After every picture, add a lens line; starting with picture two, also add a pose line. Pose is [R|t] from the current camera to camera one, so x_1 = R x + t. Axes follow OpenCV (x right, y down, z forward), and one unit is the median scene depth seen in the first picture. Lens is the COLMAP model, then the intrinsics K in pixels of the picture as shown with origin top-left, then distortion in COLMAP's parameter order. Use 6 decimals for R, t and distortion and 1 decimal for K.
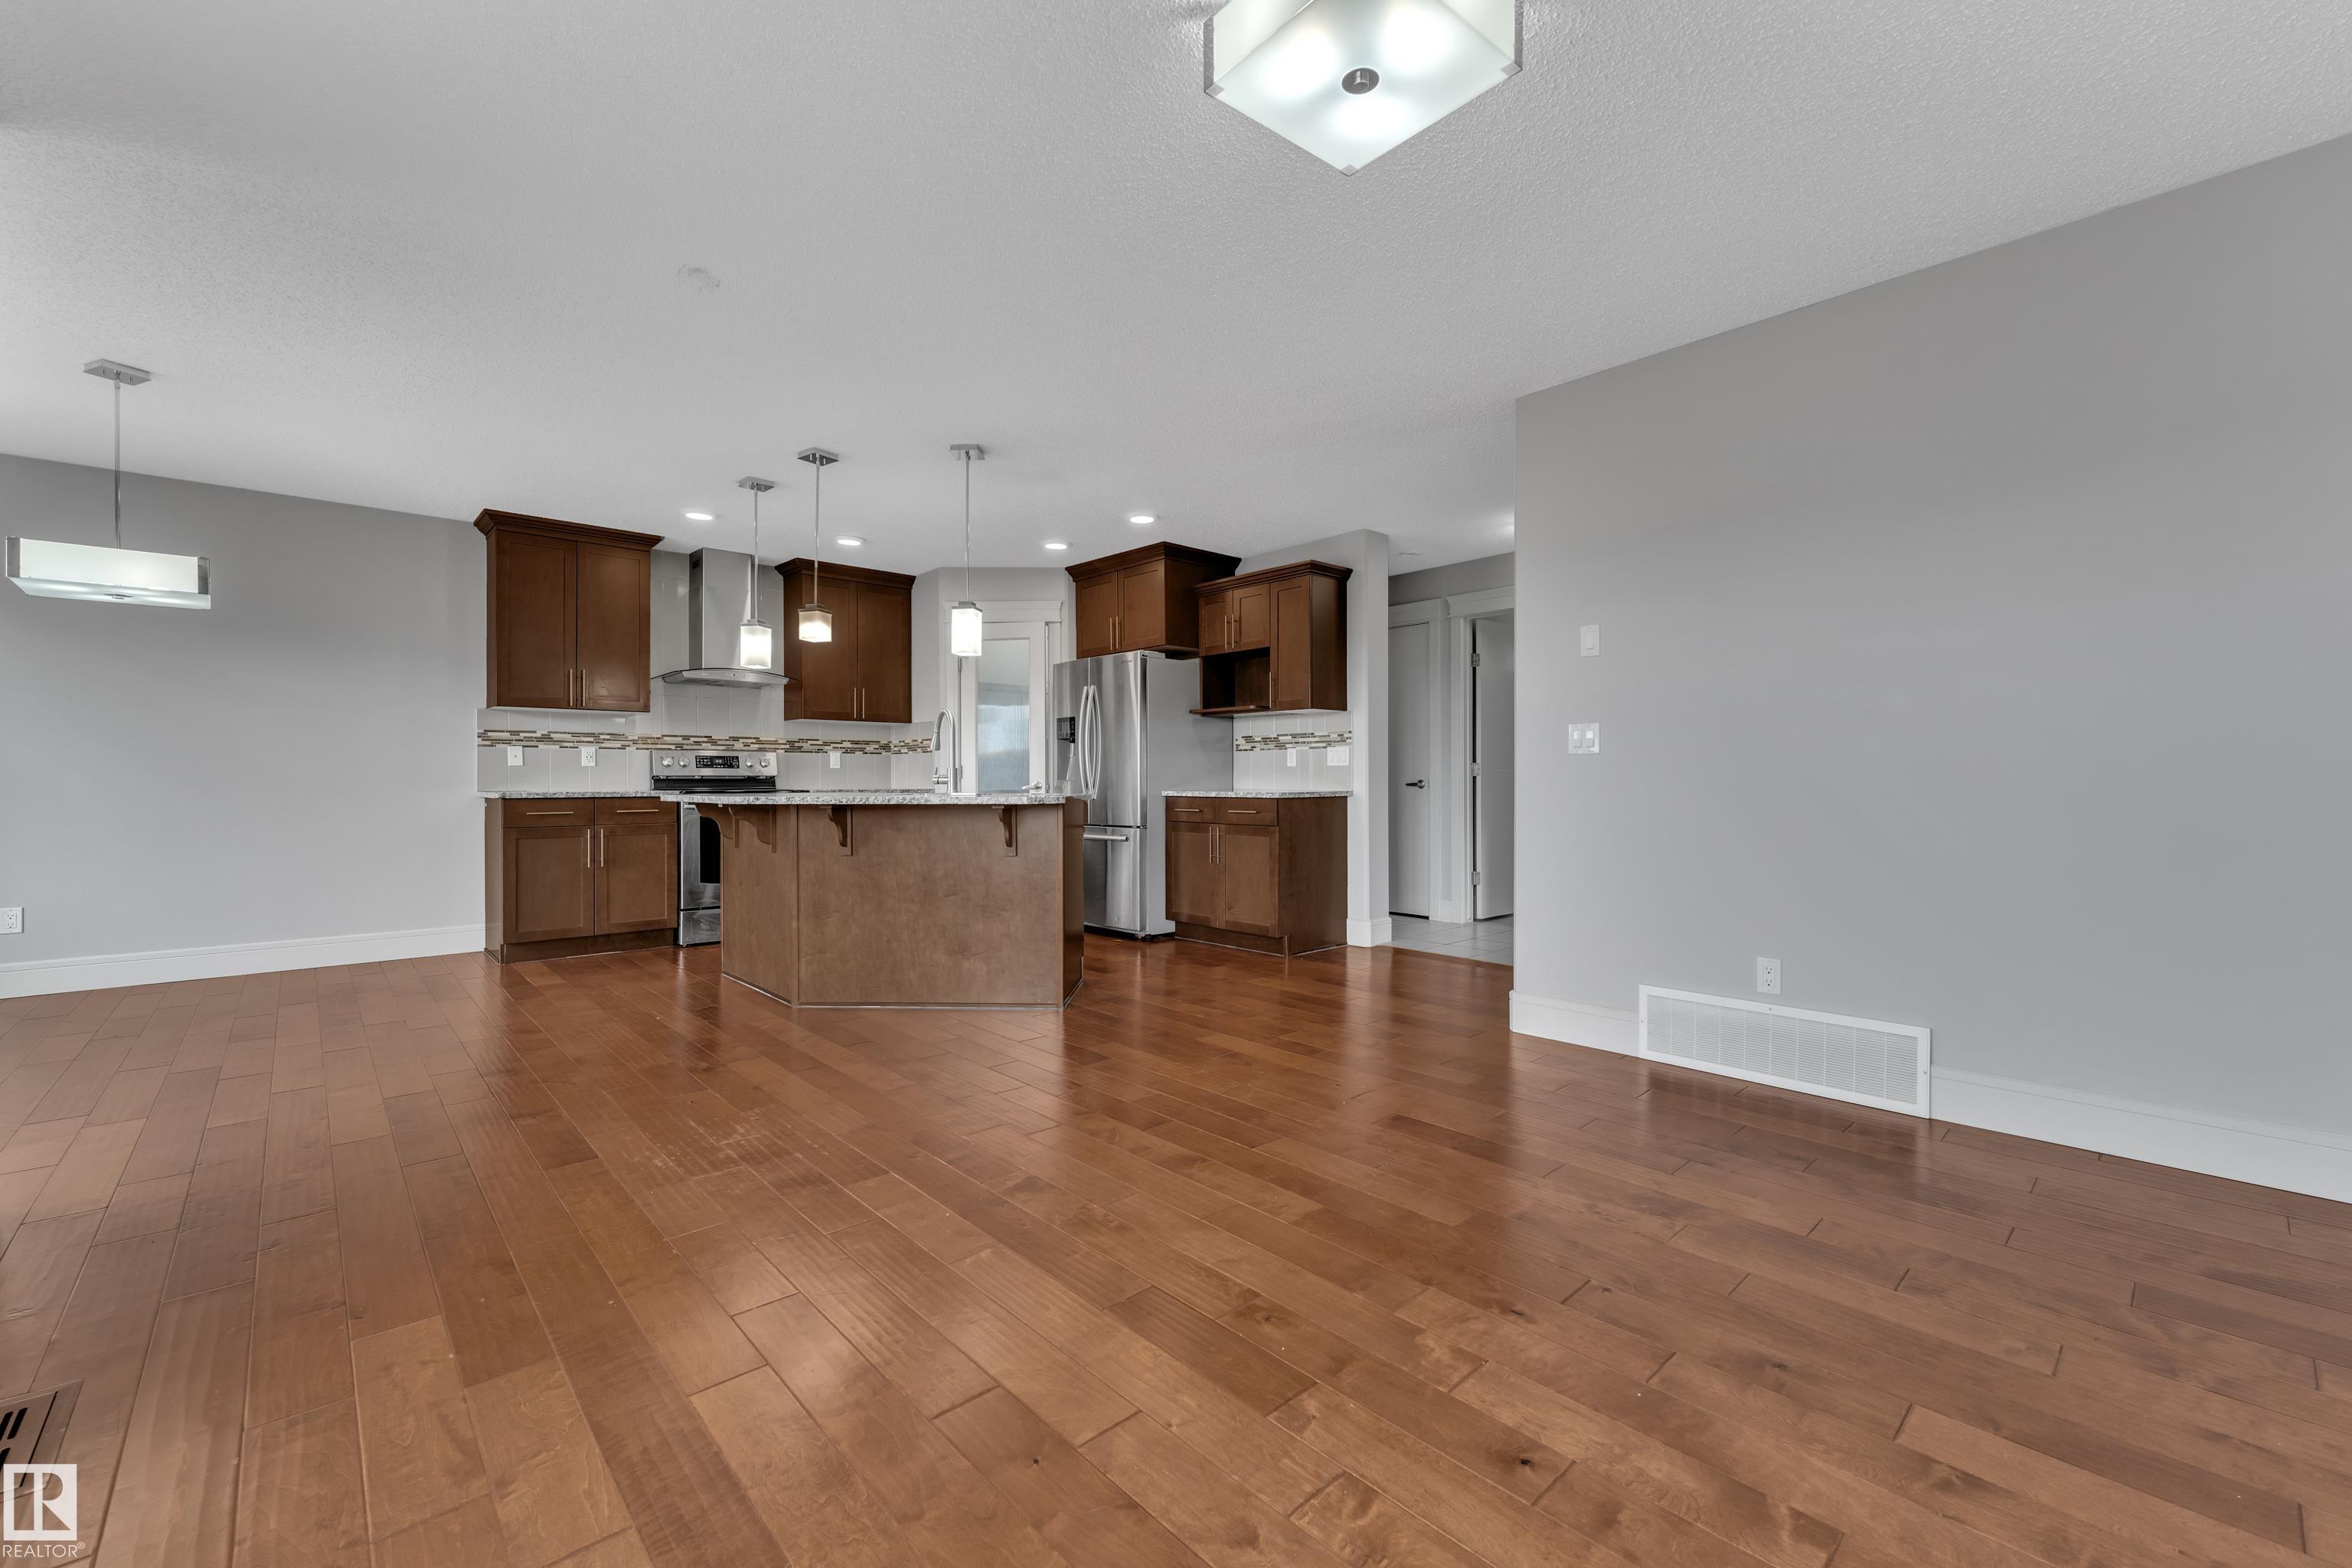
lens RADIAL K [[952.1, 0, 1176.0], [0, 952.1, 784.0], [0, 0, 1]] dist [0.001185, -0.000111]
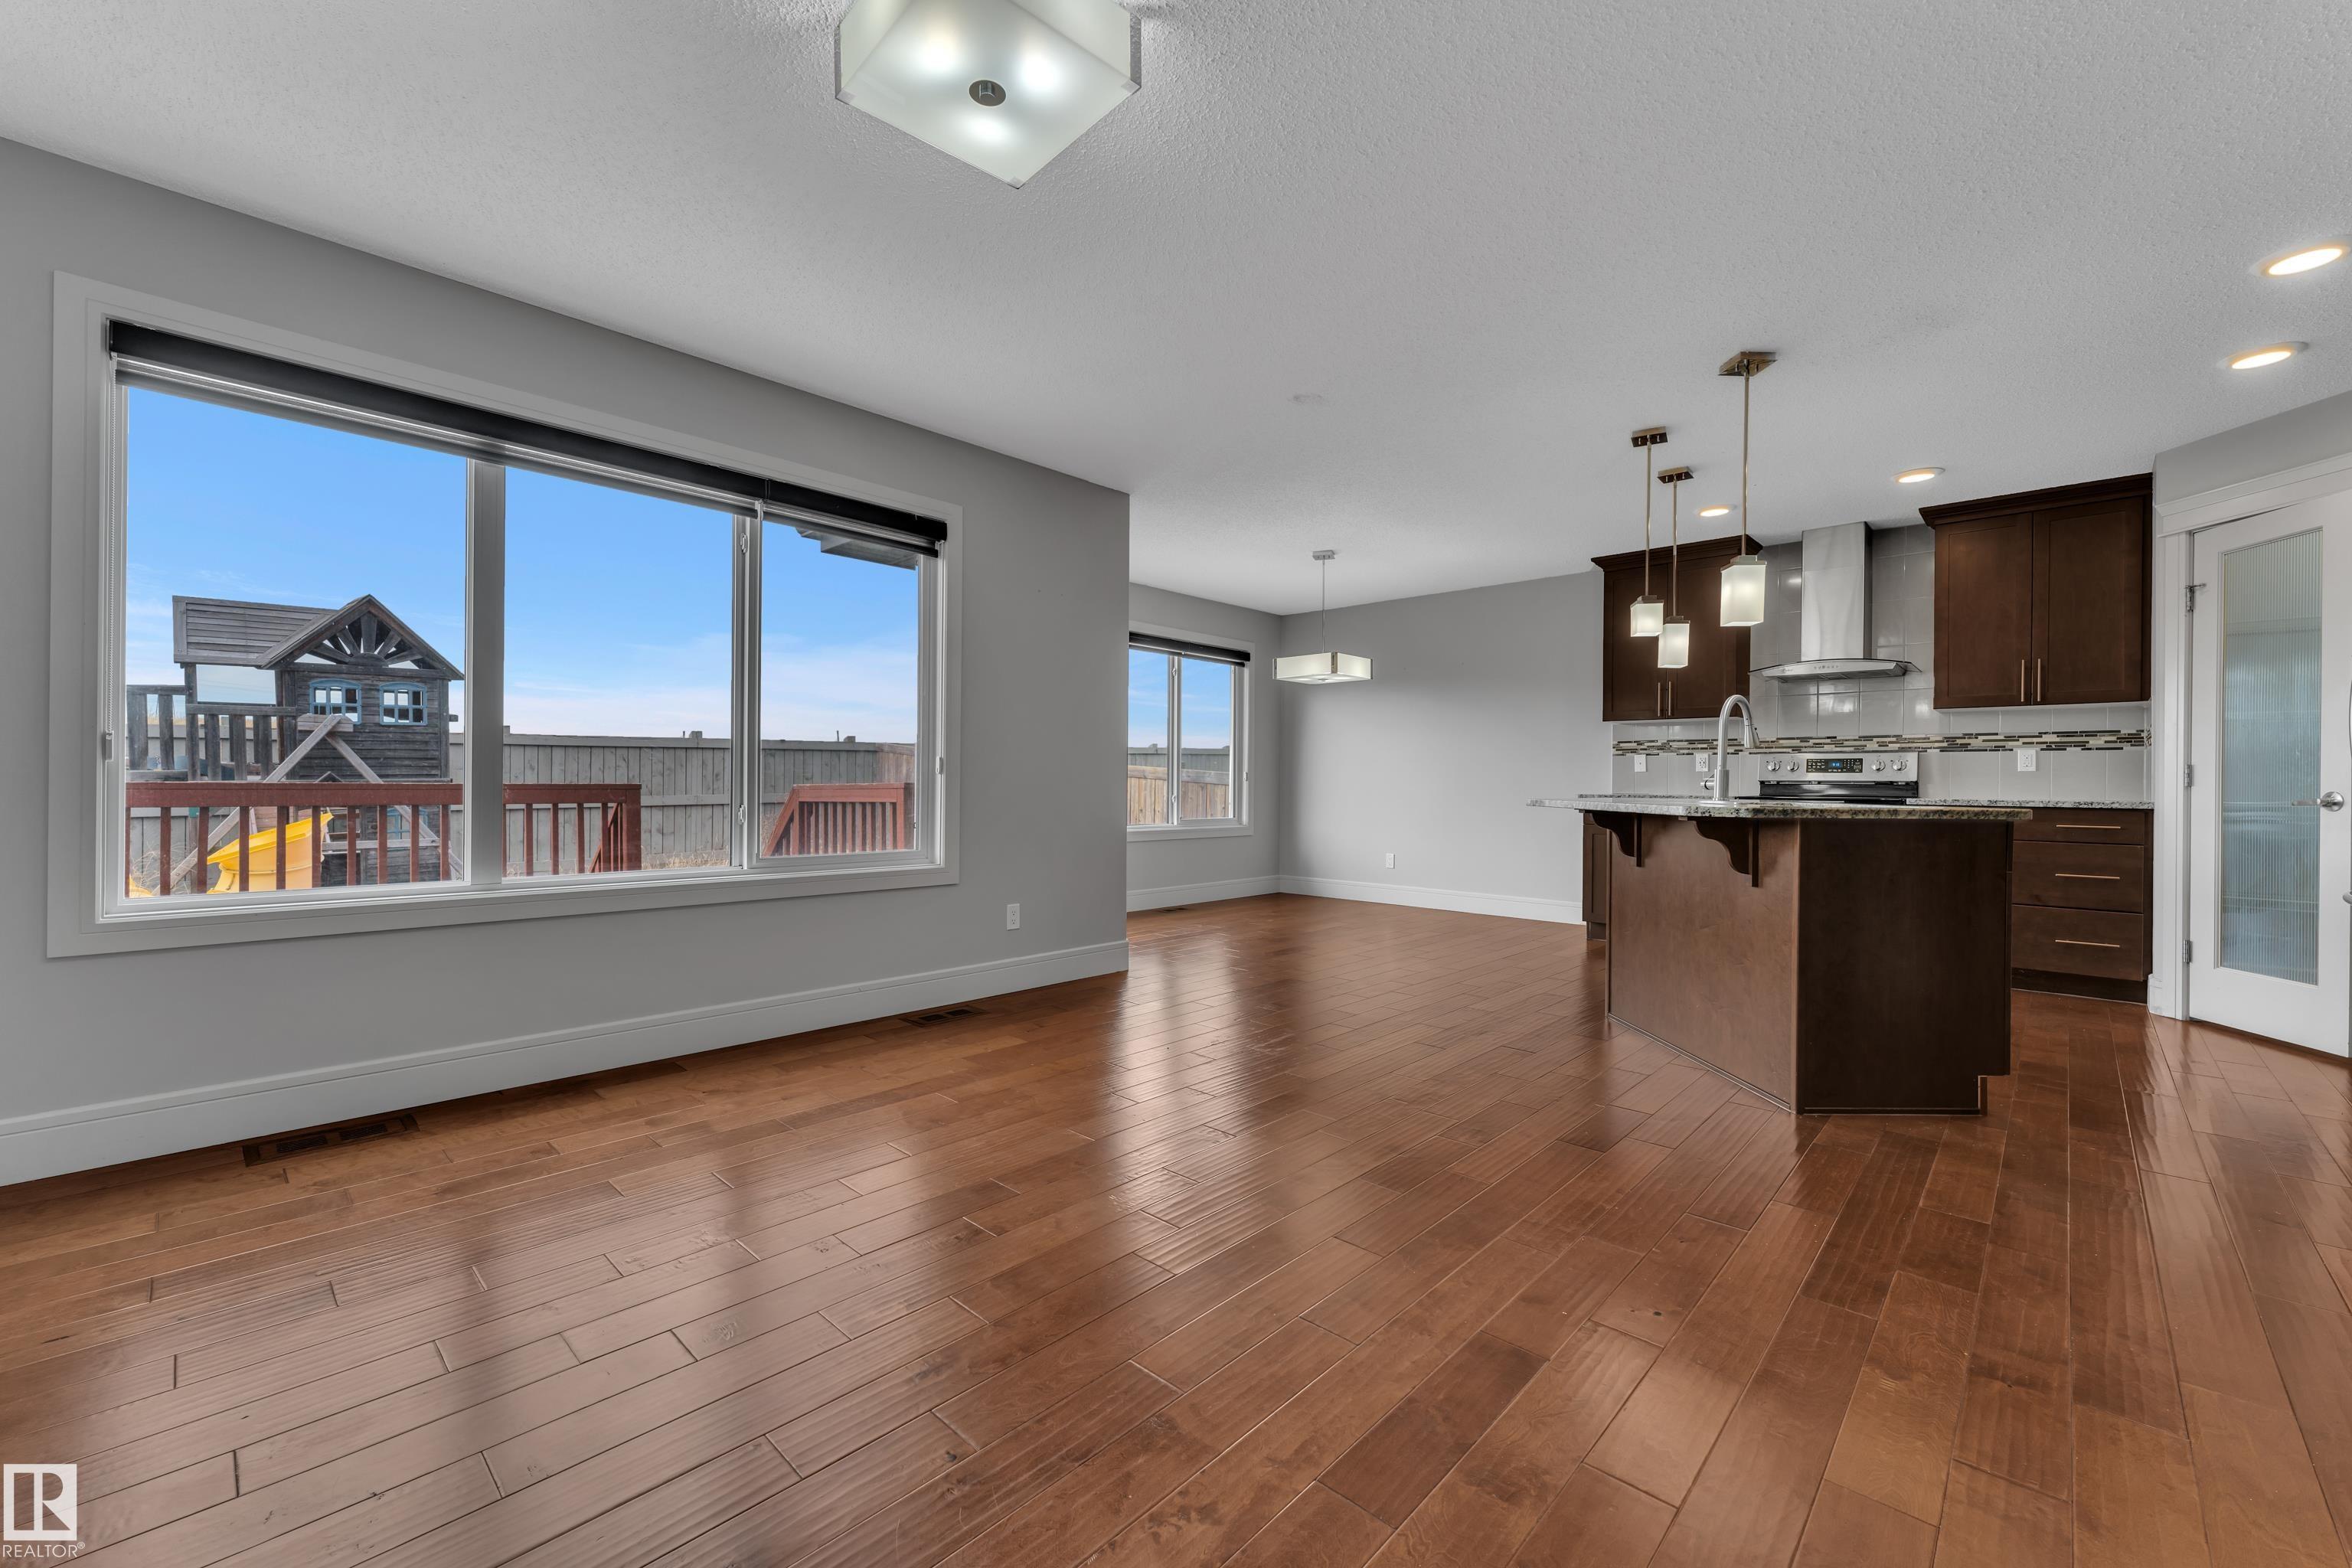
lens RADIAL K [[939.5, 0, 1172.5], [0, 939.5, 783.8], [0, 0, 1]] dist [0.000478, 0.000016]
pose [[0.069739, 0.003940, -0.997558, 0.390433], [-0.012550, 0.999917, 0.003072, -0.001114], [0.997486, 0.012305, 0.069782, 0.362961]]
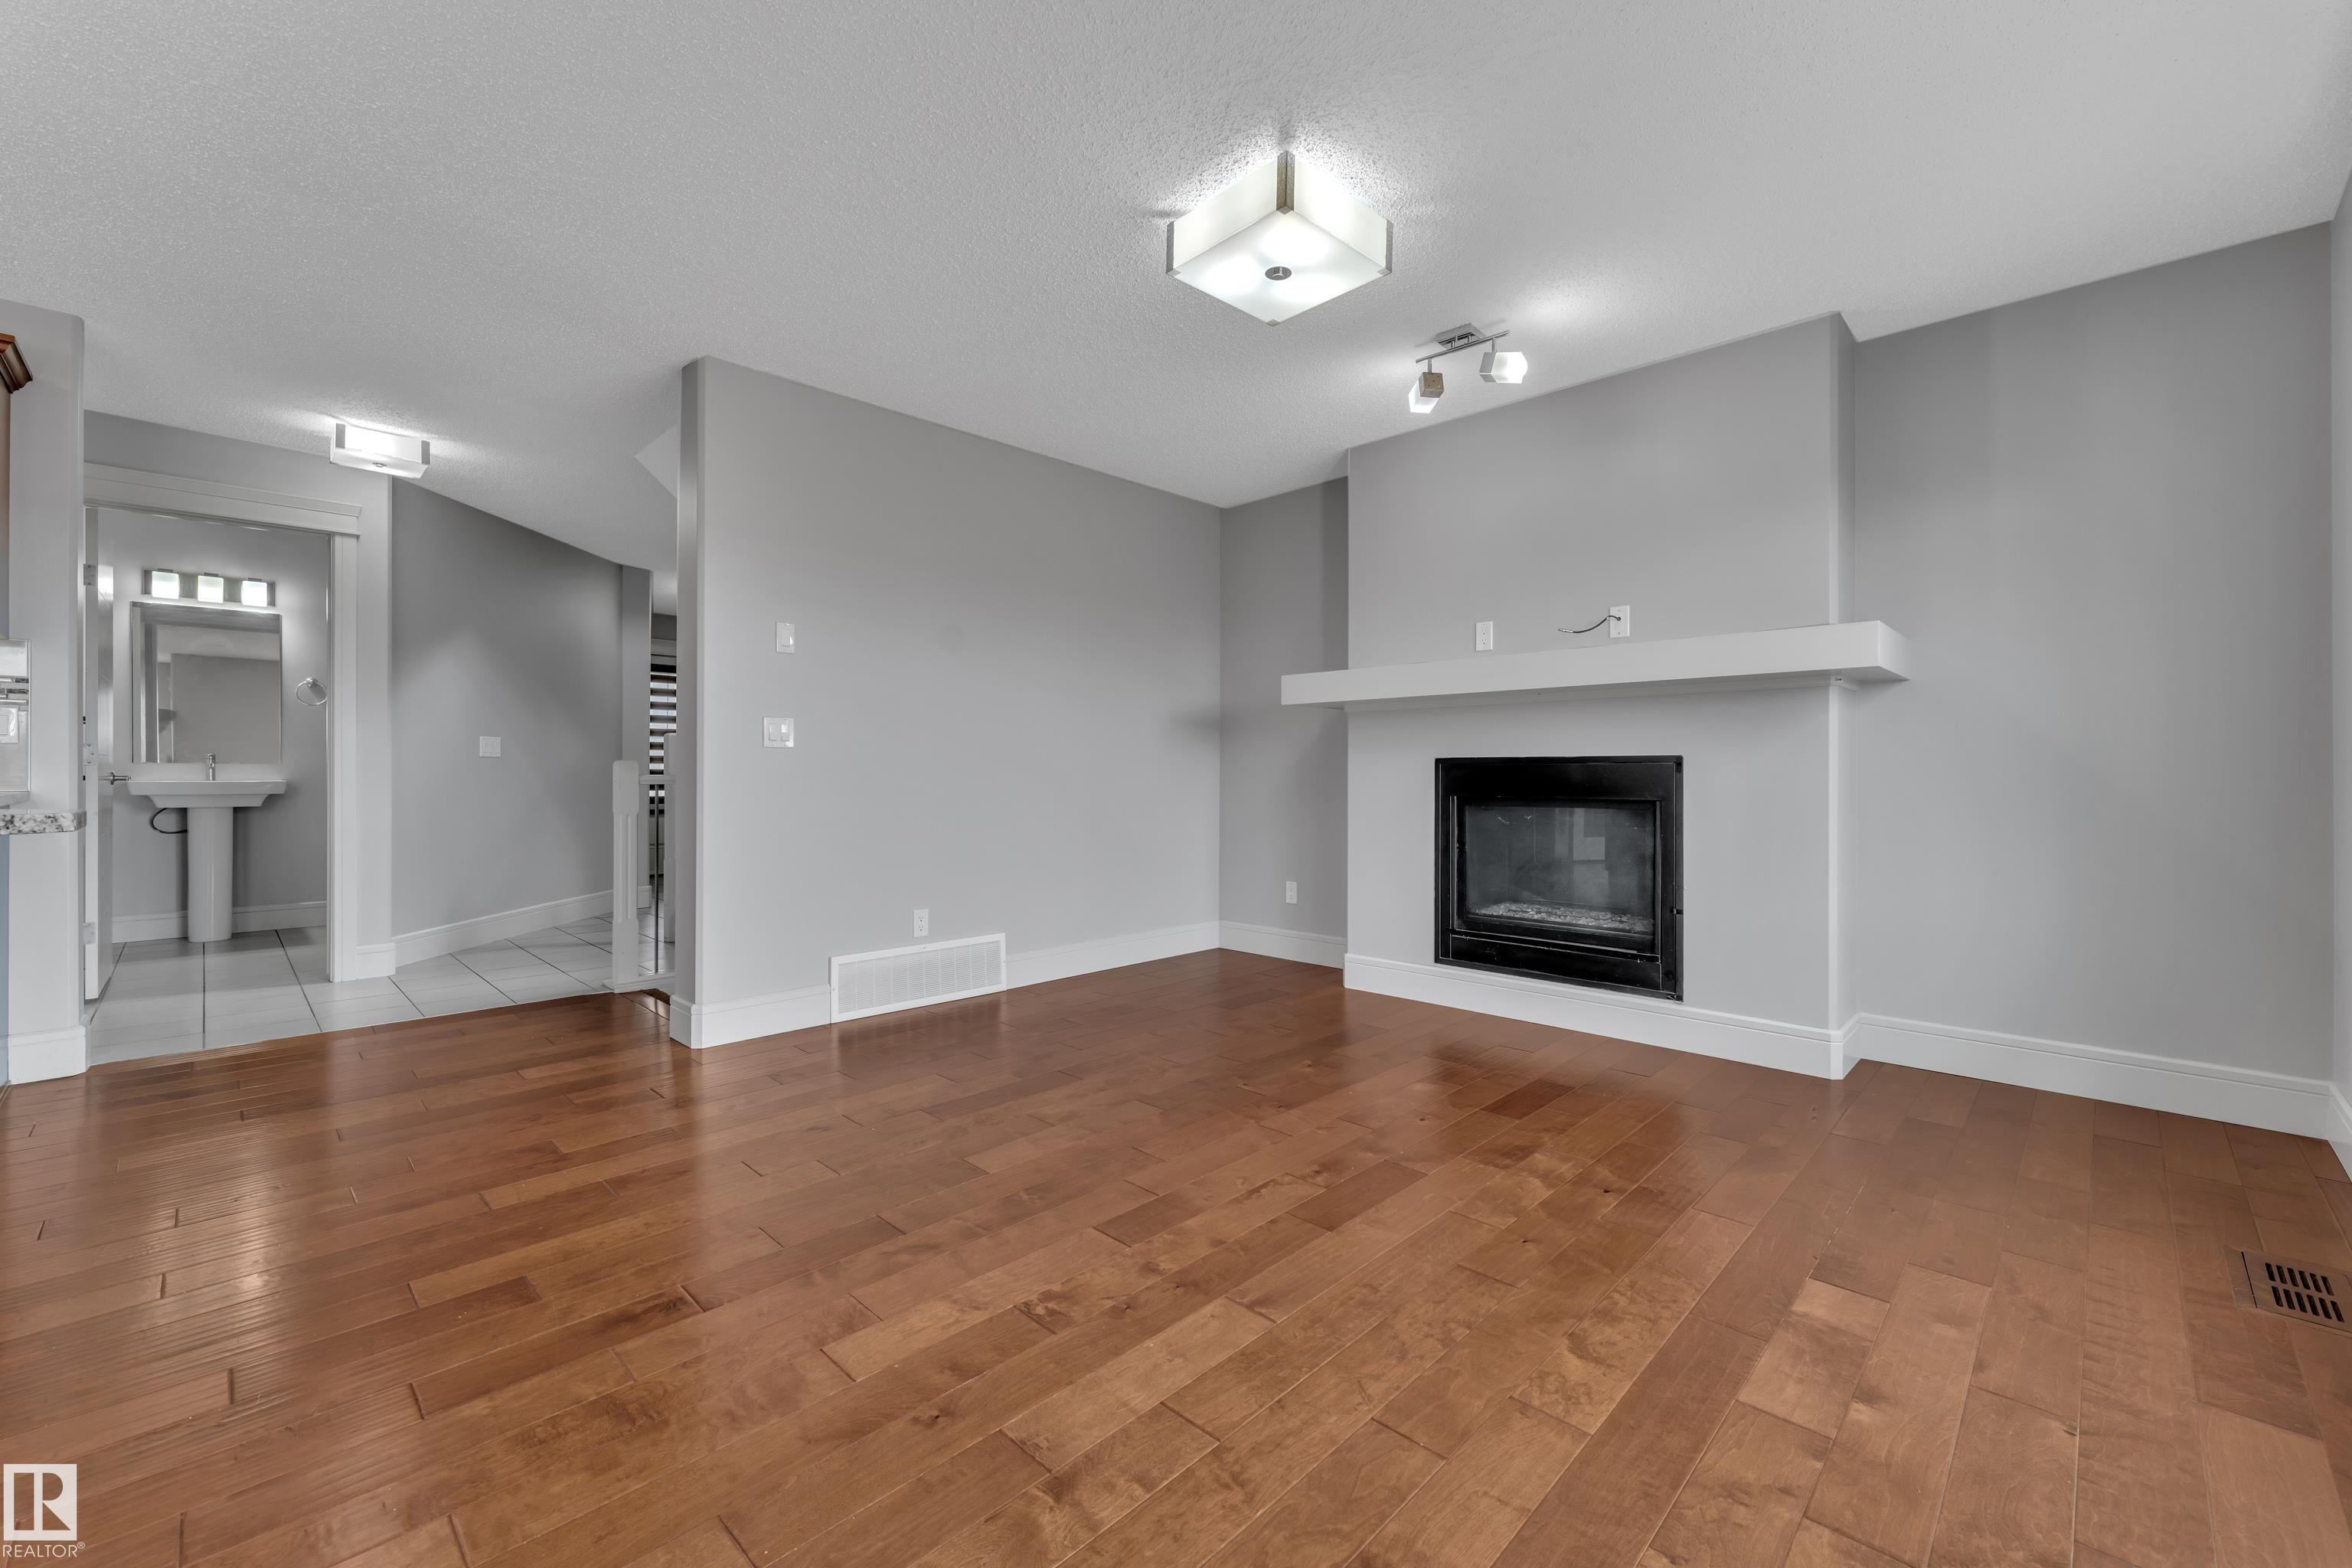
lens RADIAL K [[954.5, 0, 1169.1], [0, 954.5, 772.0], [0, 0, 1]] dist [0.007684, -0.000109]
pose [[-0.042830, 0.004535, 0.999072, -0.387355], [0.002356, 0.999987, -0.004438, 0.000255], [-0.999080, 0.002164, -0.042841, 0.393144]]
